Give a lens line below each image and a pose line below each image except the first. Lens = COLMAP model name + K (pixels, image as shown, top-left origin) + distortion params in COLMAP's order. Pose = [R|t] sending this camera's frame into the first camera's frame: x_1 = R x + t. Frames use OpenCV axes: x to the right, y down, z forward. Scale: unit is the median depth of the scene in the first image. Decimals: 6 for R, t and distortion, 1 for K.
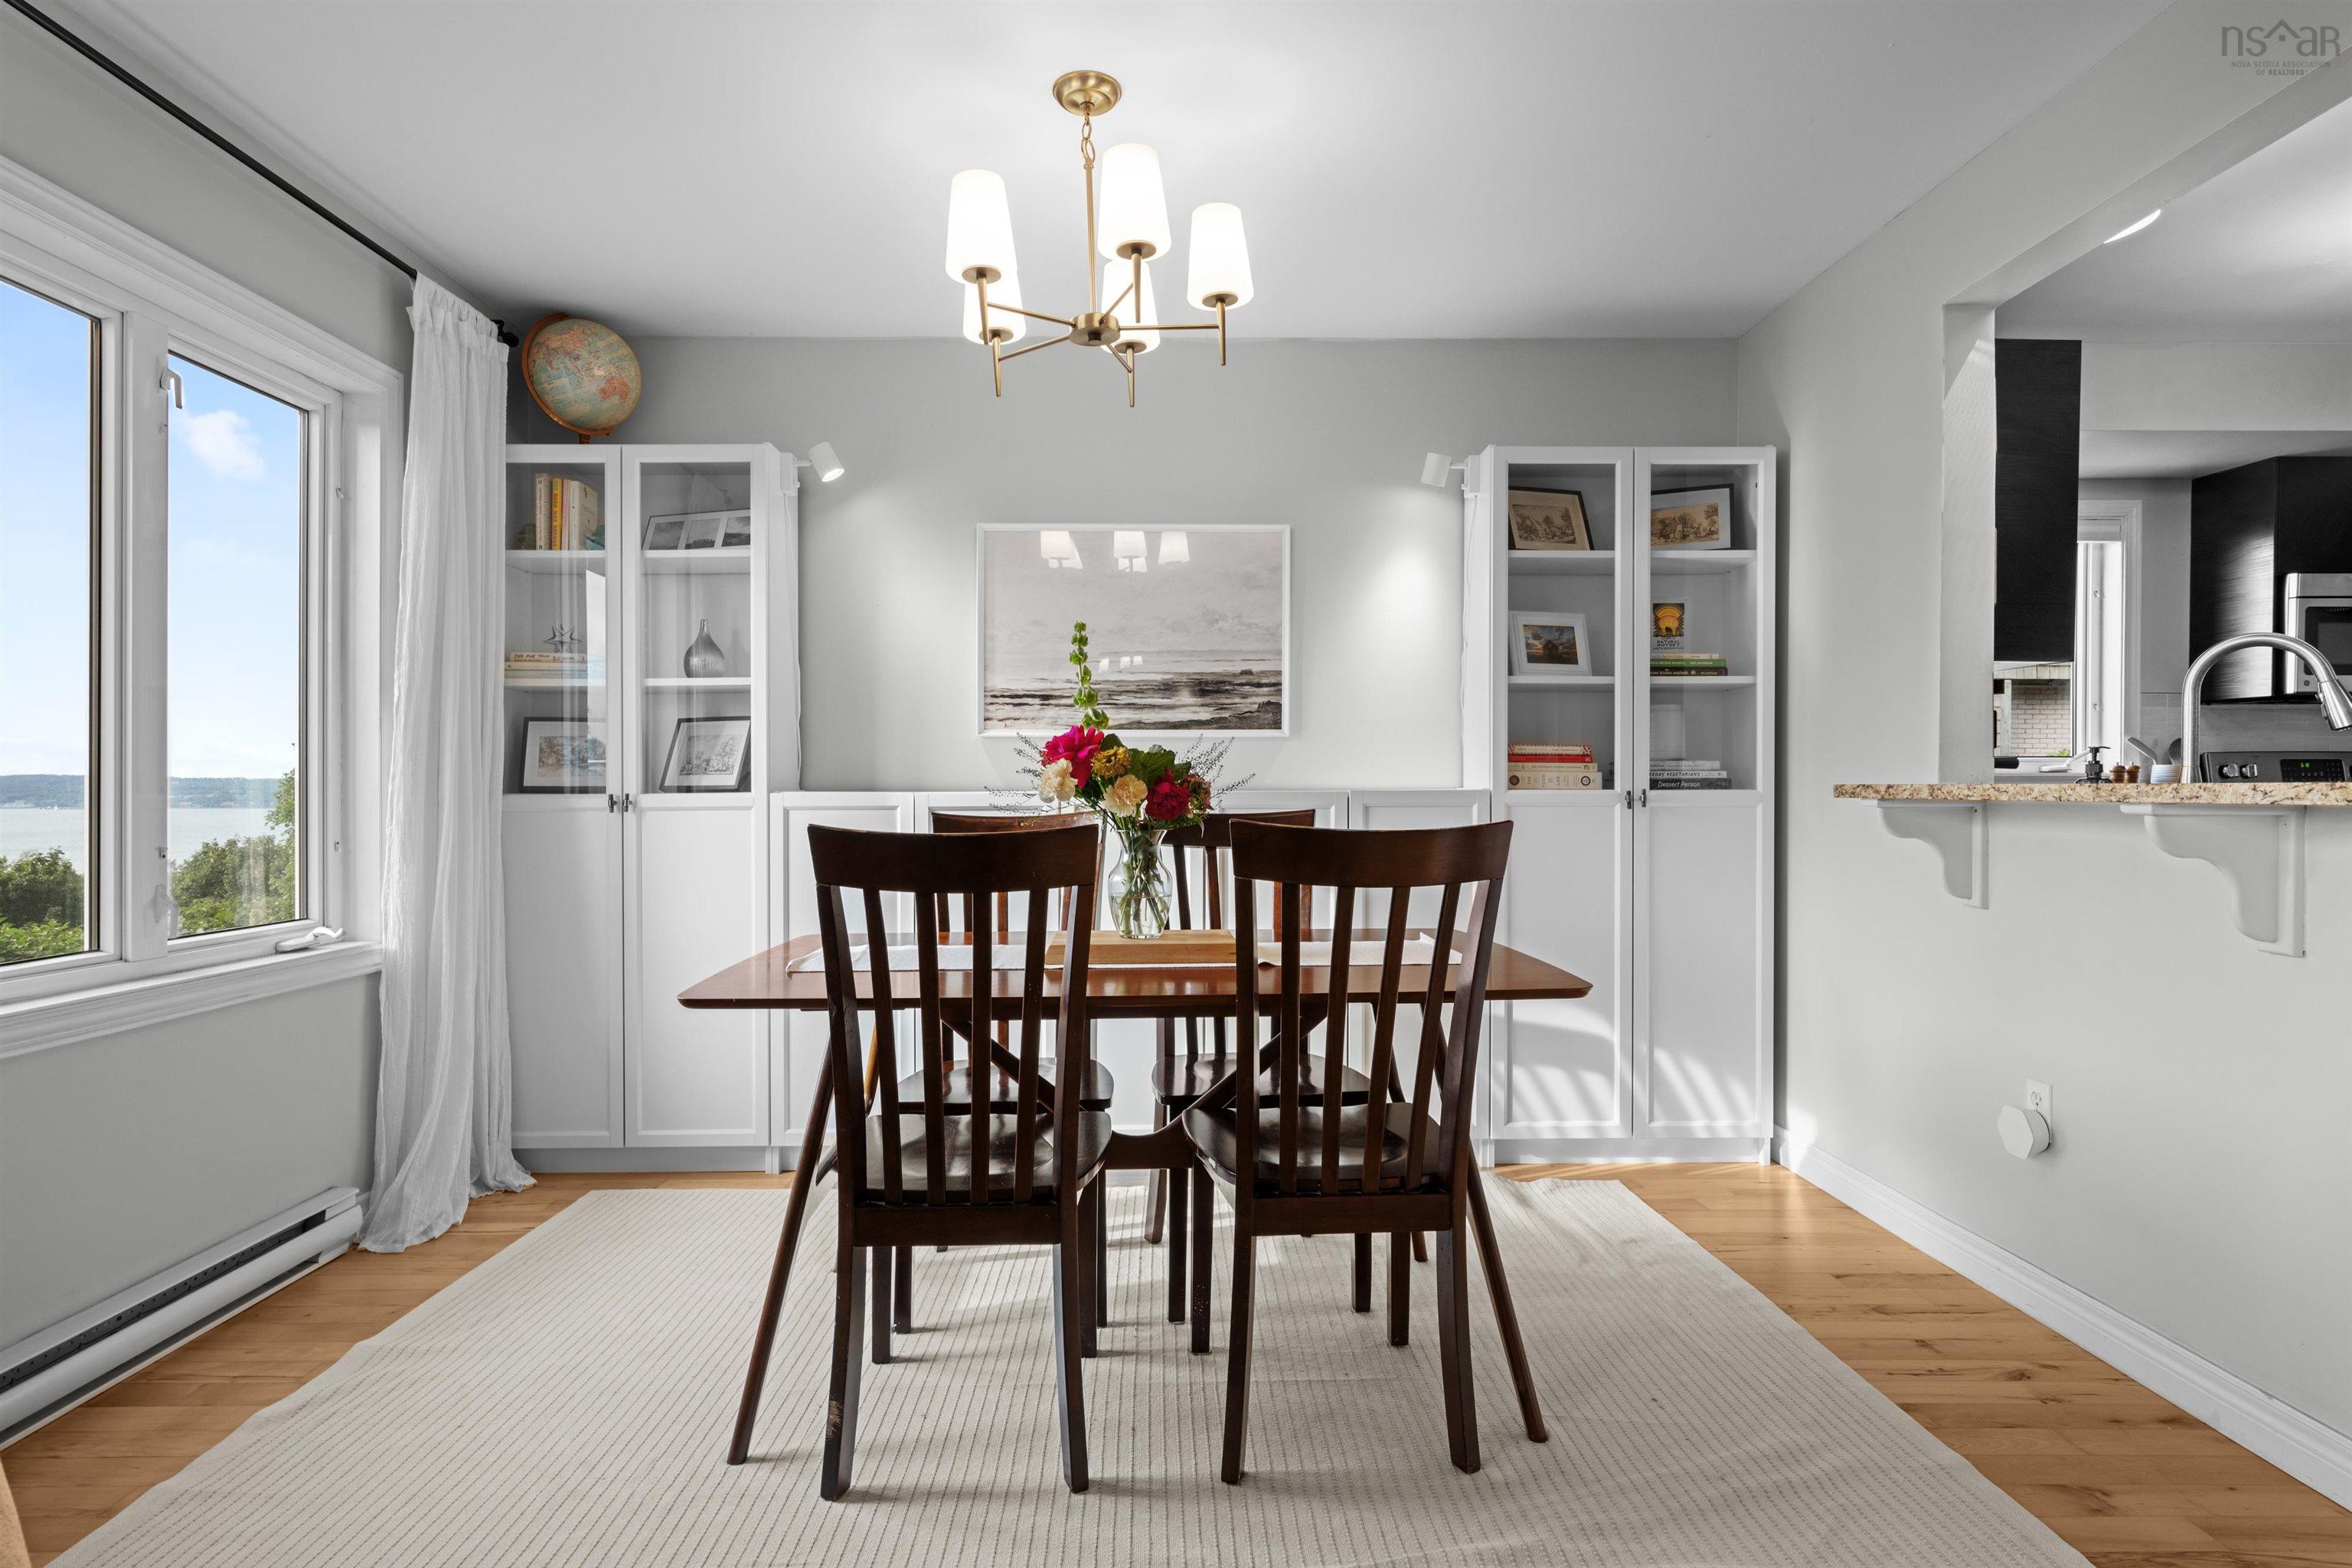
lens RADIAL K [[1252.1, 0, 1166.5], [0, 1252.1, 791.9], [0, 0, 1]] dist [0.001958, -0.000617]
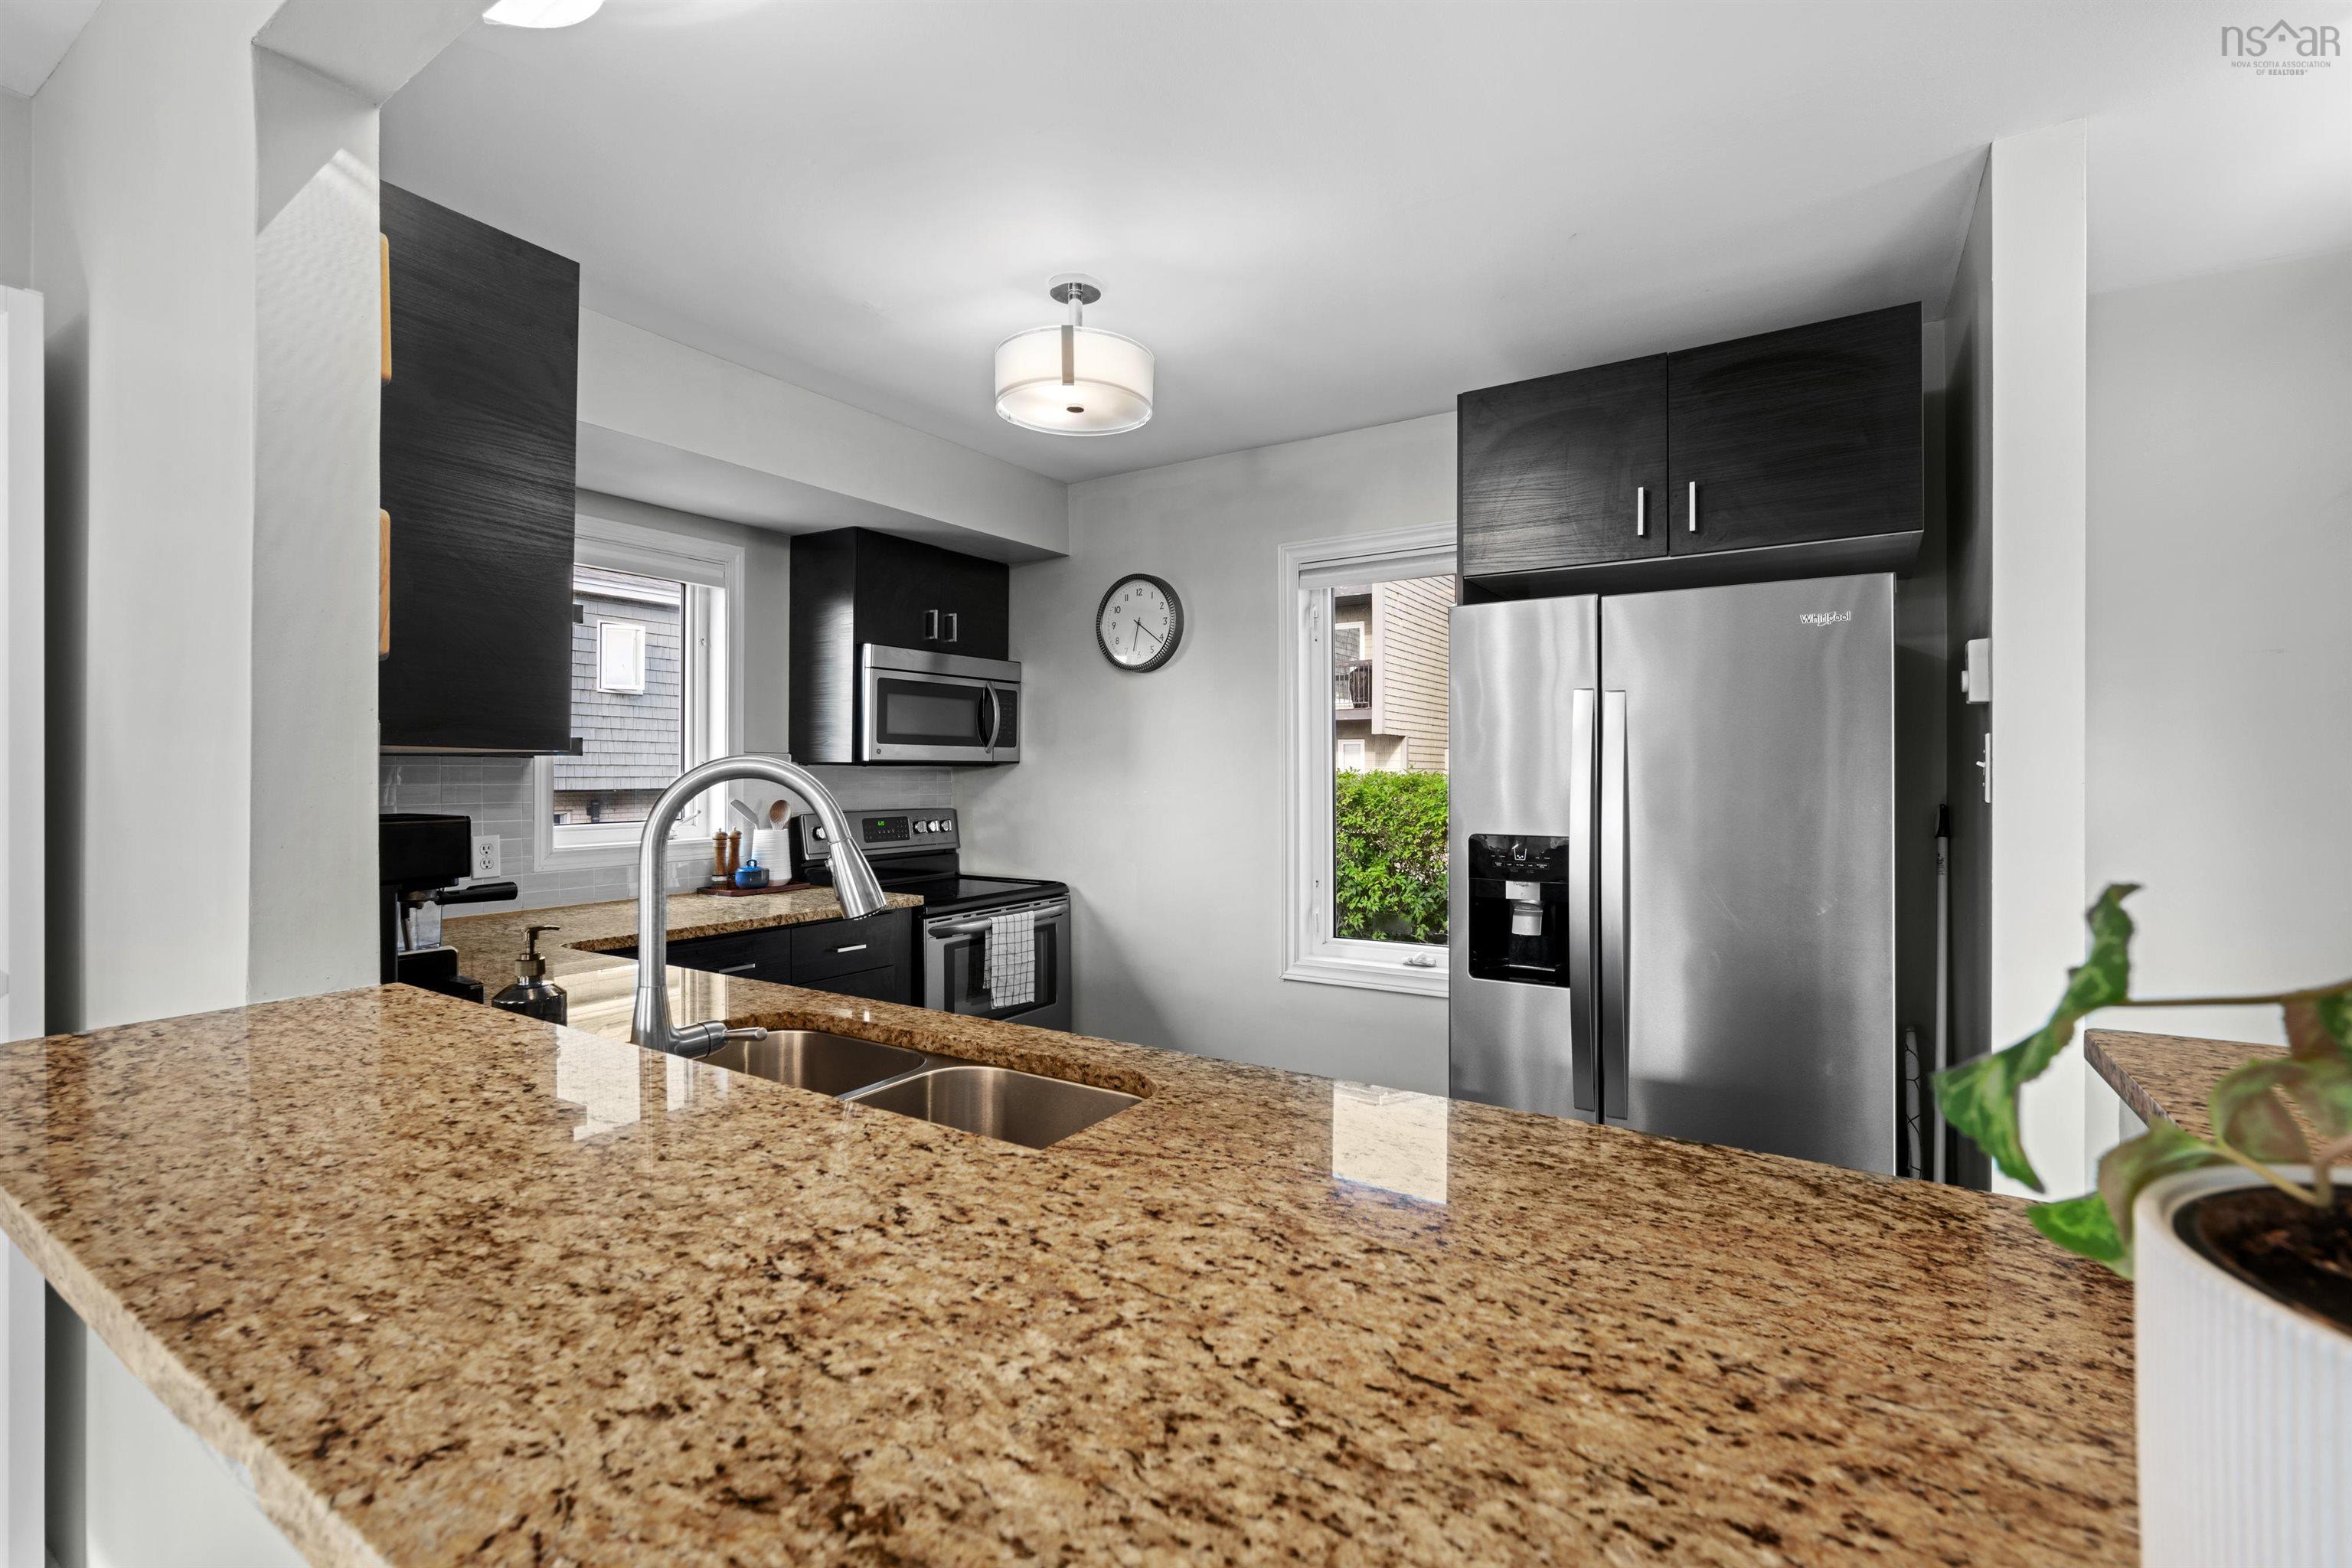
lens RADIAL K [[1055.7, 0, 1181.4], [0, 1055.7, 778.6], [0, 0, 1]] dist [-0.000155, -0.000132]
pose [[0.550758, -0.001505, 0.834664, 0.325227], [-0.000132, 0.999998, 0.001890, -0.067135], [-0.834665, -0.001151, 0.550757, 0.317870]]
